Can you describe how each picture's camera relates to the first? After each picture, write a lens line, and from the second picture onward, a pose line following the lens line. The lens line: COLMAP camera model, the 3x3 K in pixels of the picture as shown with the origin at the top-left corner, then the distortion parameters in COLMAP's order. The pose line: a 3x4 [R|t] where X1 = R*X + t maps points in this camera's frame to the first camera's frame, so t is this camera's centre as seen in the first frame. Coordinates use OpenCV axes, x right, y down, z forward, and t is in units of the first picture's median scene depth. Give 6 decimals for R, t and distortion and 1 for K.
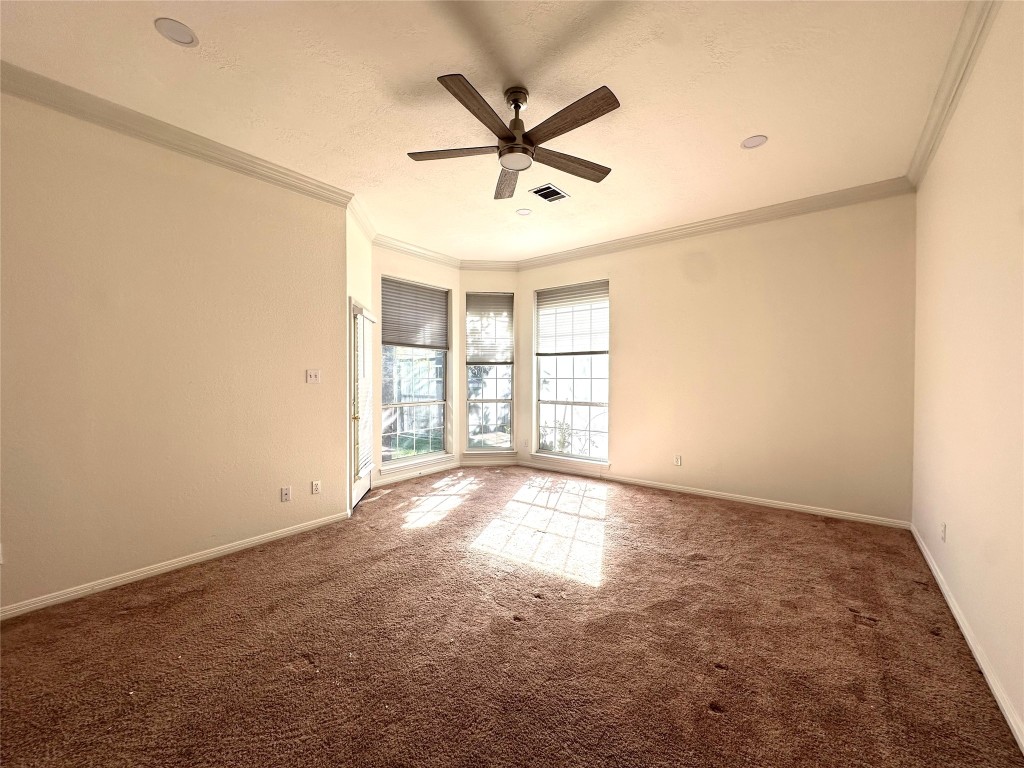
lens RADIAL K [[406.7, 0, 512.5], [0, 406.7, 379.0], [0, 0, 1]] dist [-0.000477, 0.000099]
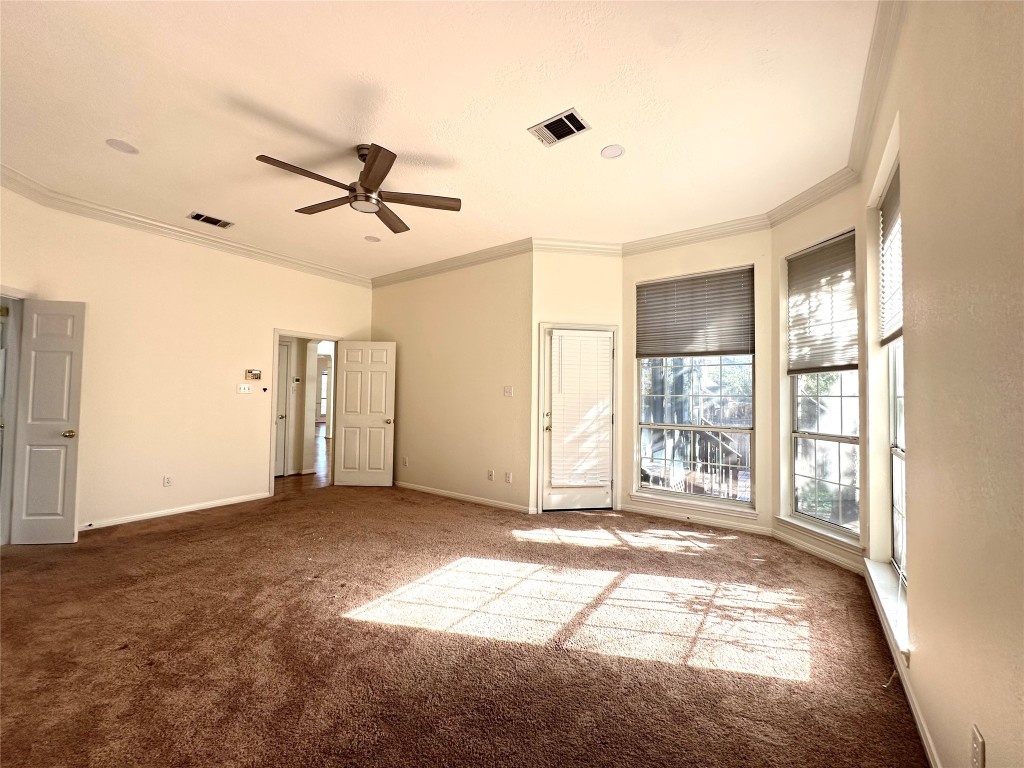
lens RADIAL K [[406.7, 0, 513.2], [0, 406.7, 384.9], [0, 0, 1]] dist [-0.000477, 0.000099]
pose [[0.057625, -0.014601, -0.998232, 0.526505], [-0.010651, 0.999827, -0.015239, -0.005874], [0.998282, 0.011510, 0.057459, 0.602221]]
